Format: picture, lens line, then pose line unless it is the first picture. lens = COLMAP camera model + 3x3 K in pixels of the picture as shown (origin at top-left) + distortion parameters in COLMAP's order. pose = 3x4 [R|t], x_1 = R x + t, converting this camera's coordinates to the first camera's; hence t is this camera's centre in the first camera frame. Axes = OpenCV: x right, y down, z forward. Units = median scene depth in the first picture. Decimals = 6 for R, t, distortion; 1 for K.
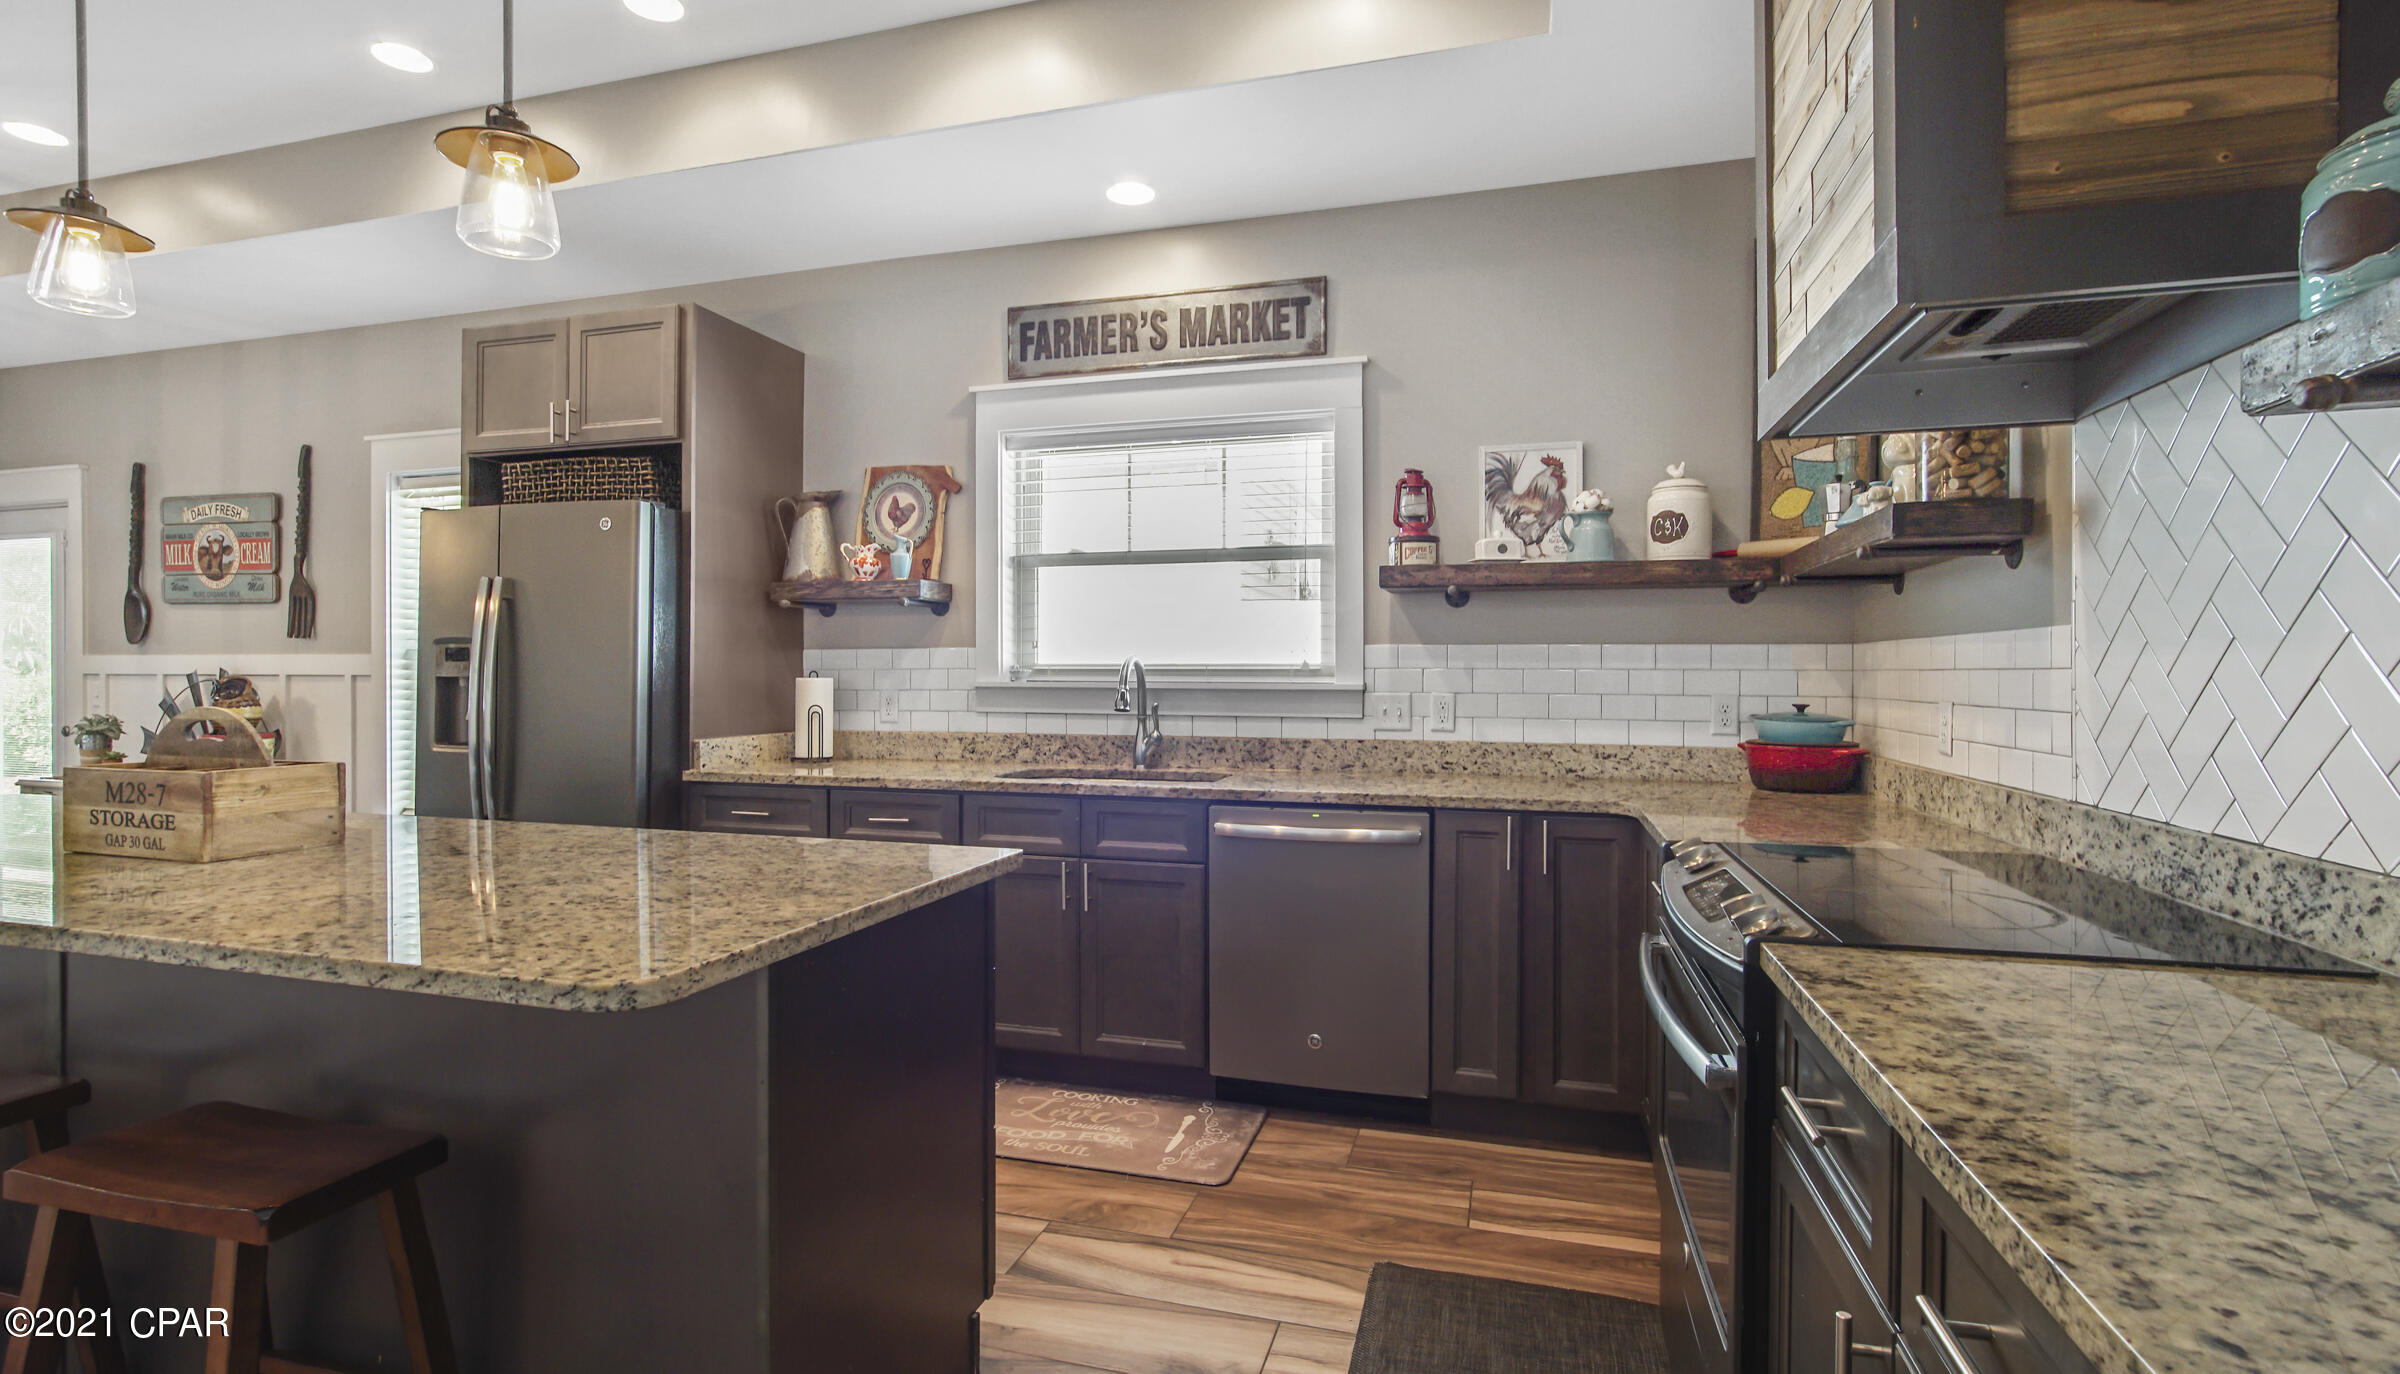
lens RADIAL K [[1134.0, 0, 1201.9], [0, 1134.0, 682.2], [0, 0, 1]] dist [-0.014329, 0.005521]
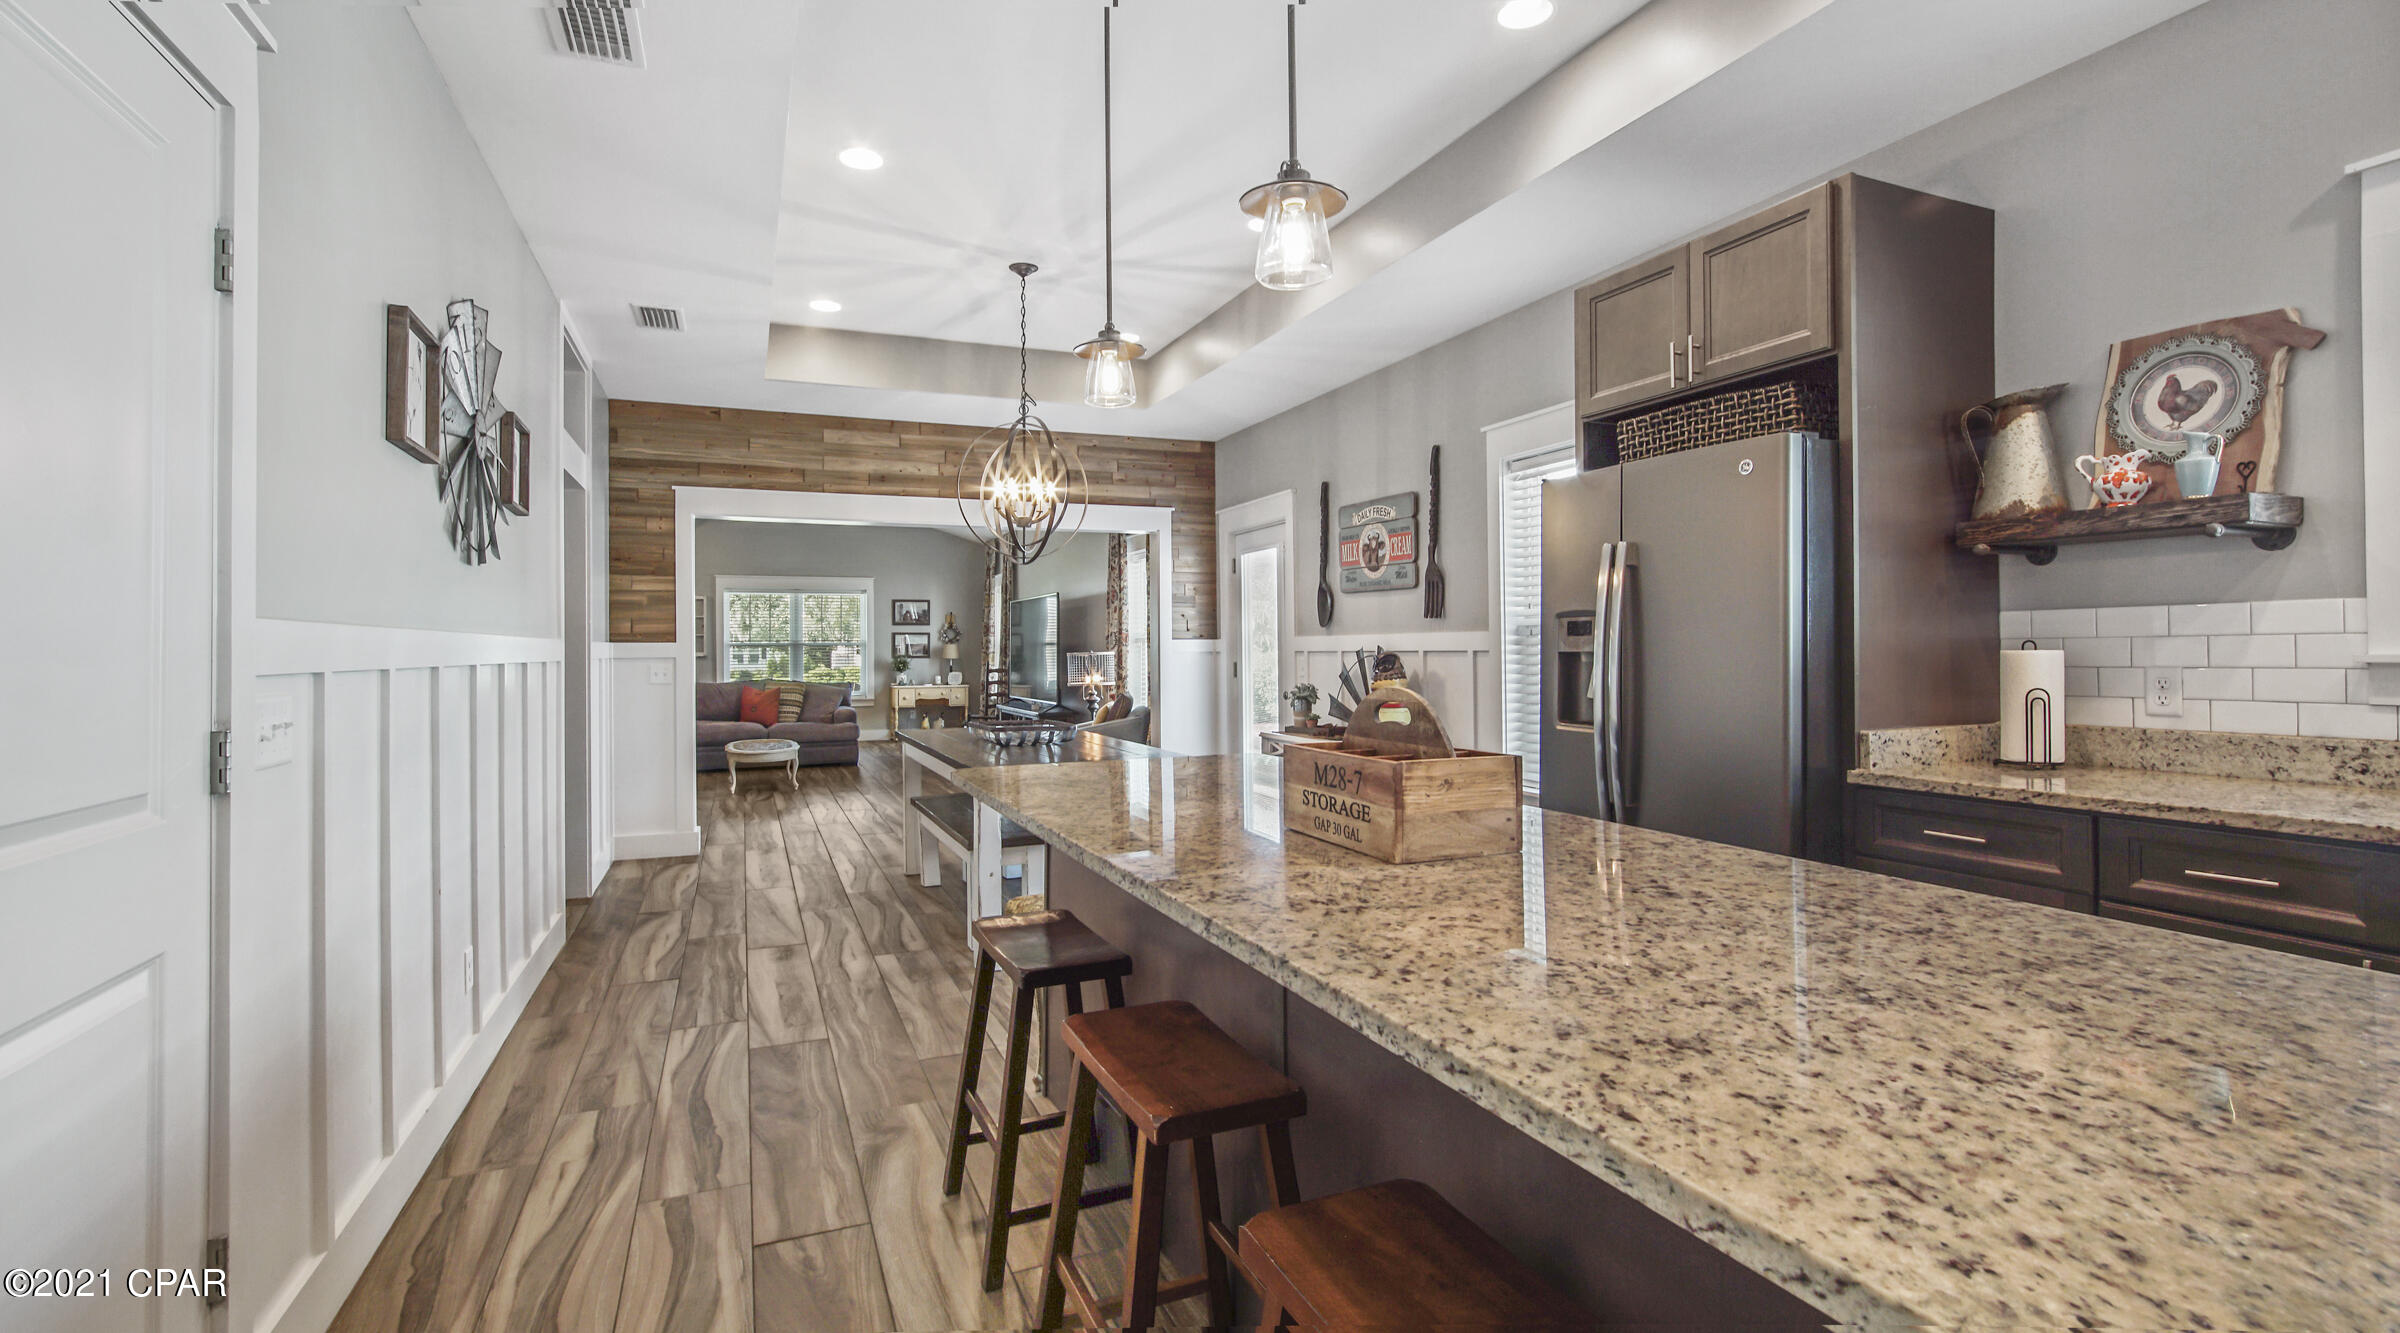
lens RADIAL K [[1055.0, 0, 1192.0], [0, 1055.0, 636.0], [0, 0, 1]] dist [-0.019900, 0.000131]
pose [[0.638237, -0.017860, -0.769632, -0.178121], [0.004372, 0.999799, -0.019575, -0.002194], [0.769827, 0.009128, 0.638187, 0.176495]]
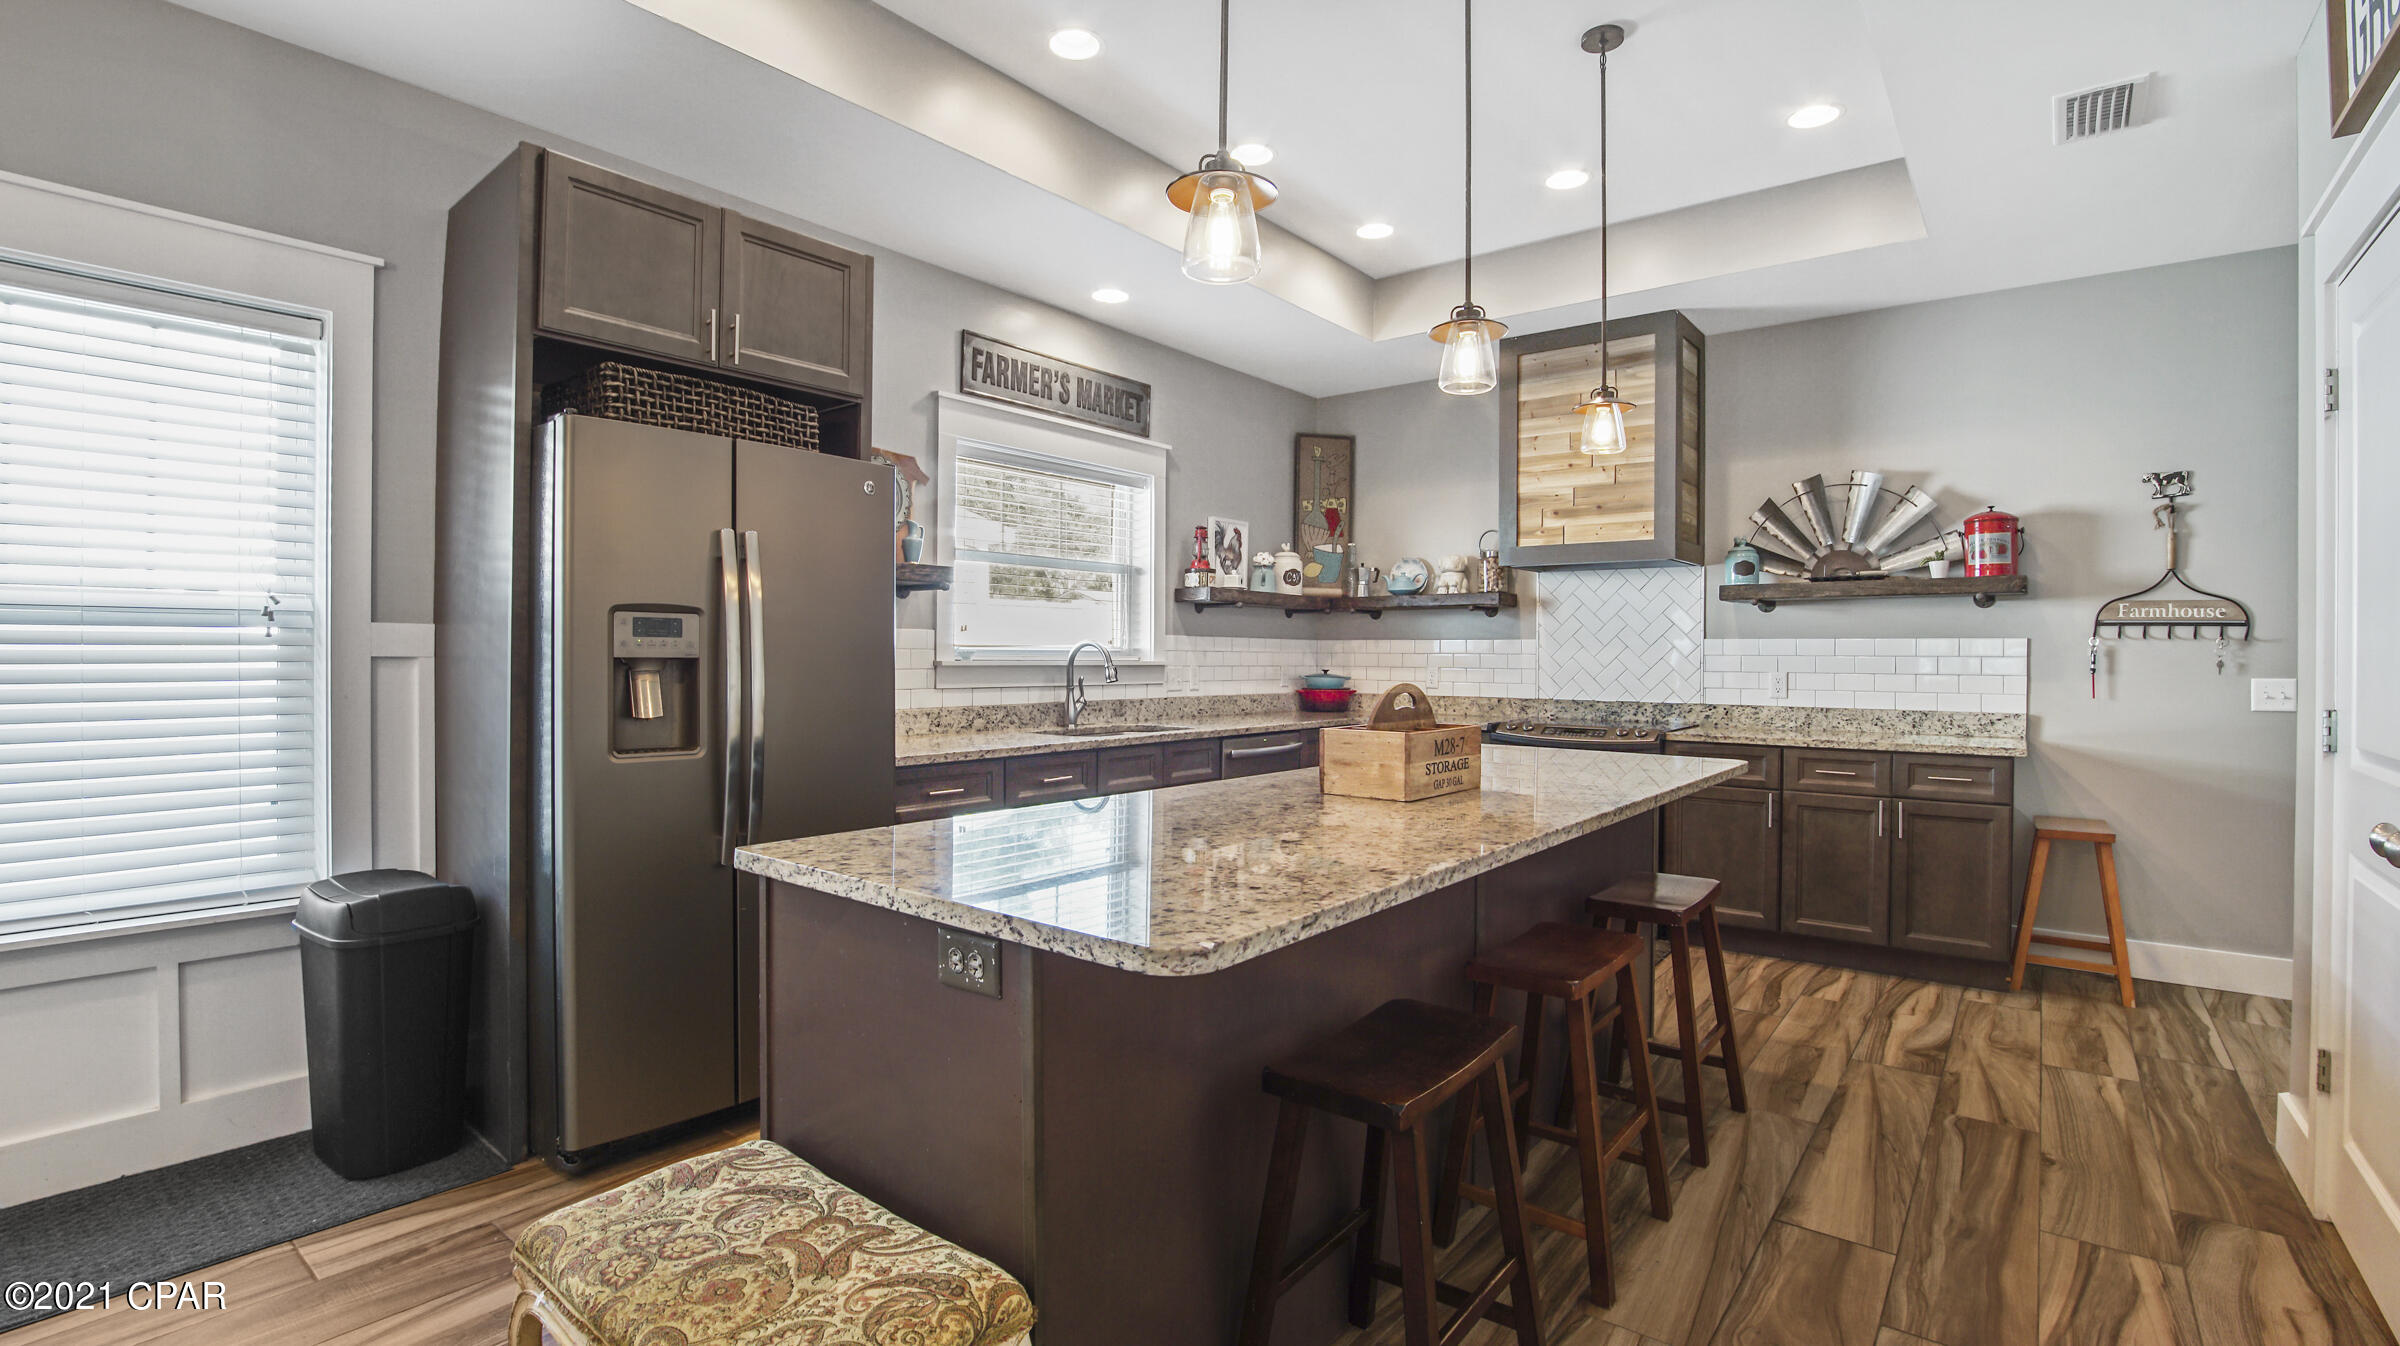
lens RADIAL K [[1078.3, 0, 1206.0], [0, 1078.3, 667.7], [0, 0, 1]] dist [-0.044568, 0.015564]
pose [[0.365772, -0.011846, 0.930629, -1.105850], [0.003174, 0.999929, 0.011480, -0.005254], [-0.930699, -0.001245, 0.365784, 0.392997]]
